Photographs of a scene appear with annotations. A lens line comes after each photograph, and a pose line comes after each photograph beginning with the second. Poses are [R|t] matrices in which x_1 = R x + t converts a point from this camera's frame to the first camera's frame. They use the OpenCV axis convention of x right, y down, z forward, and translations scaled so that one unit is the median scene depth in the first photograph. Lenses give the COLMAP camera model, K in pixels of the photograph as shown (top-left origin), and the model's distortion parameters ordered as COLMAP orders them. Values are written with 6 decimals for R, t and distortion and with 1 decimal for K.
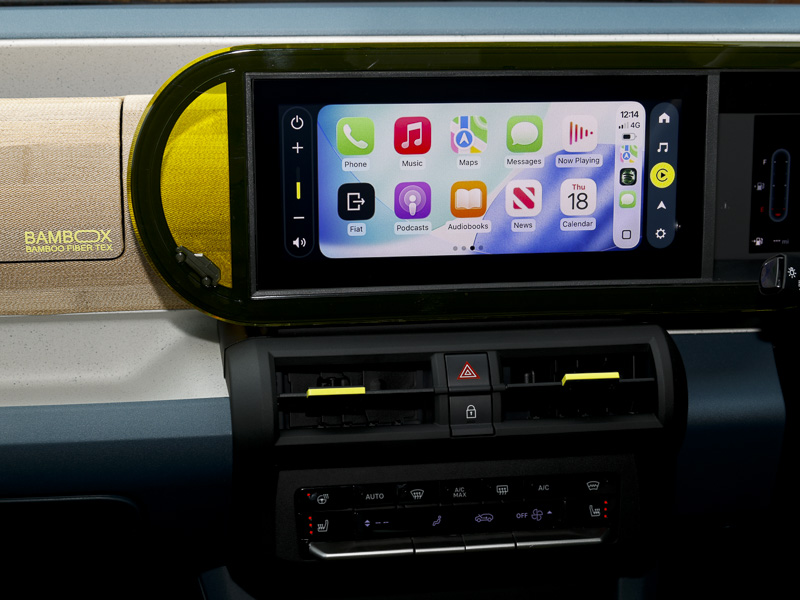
lens RADIAL K [[1368.6, 0, 412.2], [0, 1368.6, 328.3], [0, 0, 1]] dist [-0.038929, 0.000000]
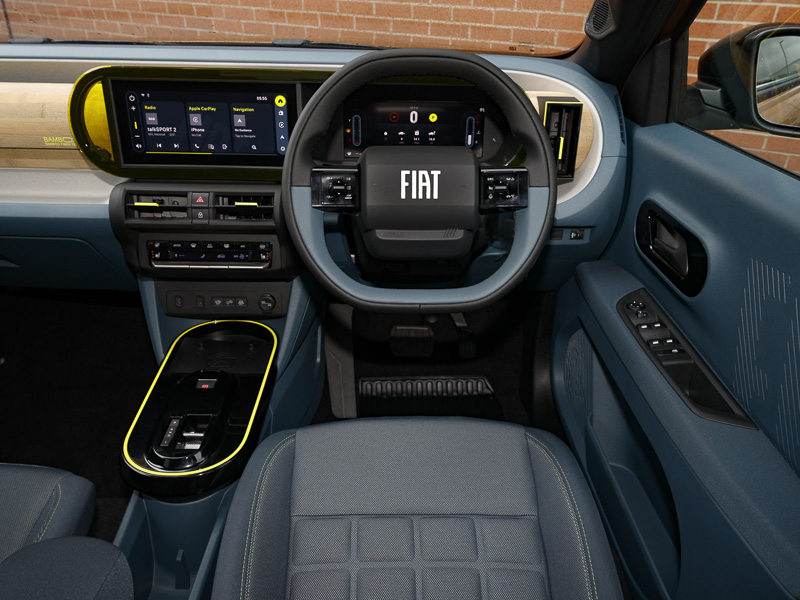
lens RADIAL K [[585.7, 0, 381.2], [0, 585.7, 289.1], [0, 0, 1]] dist [0.013845, -0.003715]
pose [[0.991296, 0.070141, -0.111407, 0.507516], [-0.049431, 0.982638, 0.178827, -0.017404], [0.122016, -0.171764, 0.977553, -0.082622]]
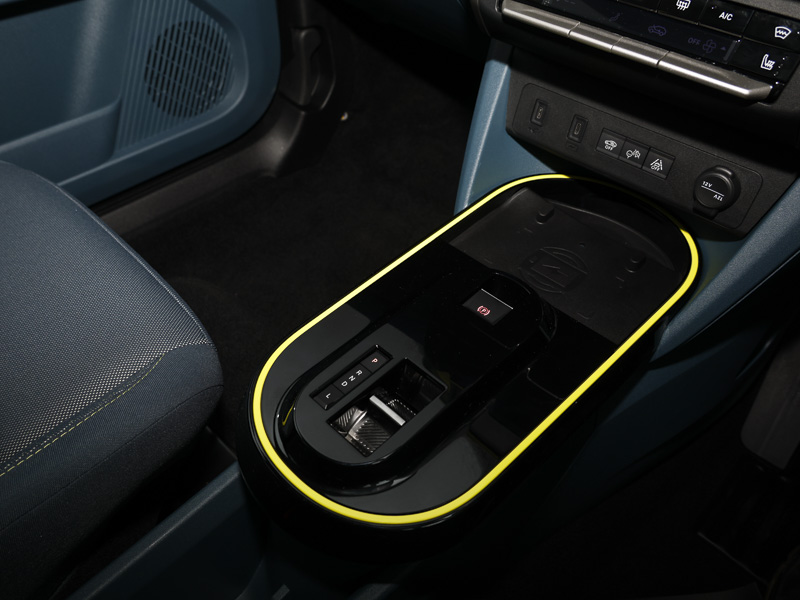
lens RADIAL K [[643.1, 0, 400.7], [0, 643.1, 297.4], [0, 0, 1]] dist [0.039886, -0.012840]
pose [[0.616611, 0.552051, -0.561276, 0.324343], [-0.249080, 0.813118, 0.526117, 0.097186], [0.746827, -0.184607, 0.638882, 0.537260]]
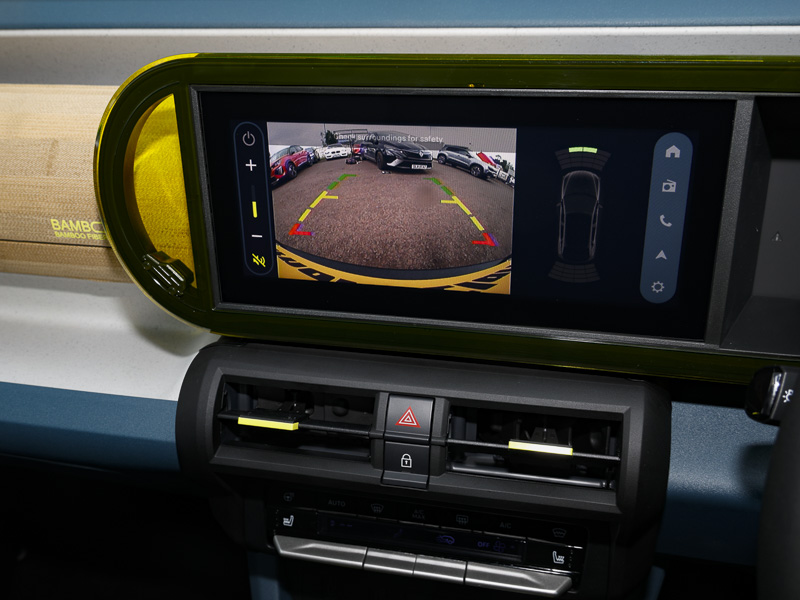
lens RADIAL K [[784.3, 0, 398.6], [0, 784.3, 297.2], [0, 0, 1]] dist [0.020959, 0.000000]
pose [[0.933308, 0.125729, -0.336345, 0.199197], [-0.067919, 0.981599, 0.178466, -0.140825], [0.352594, -0.143719, 0.924674, 0.498993]]
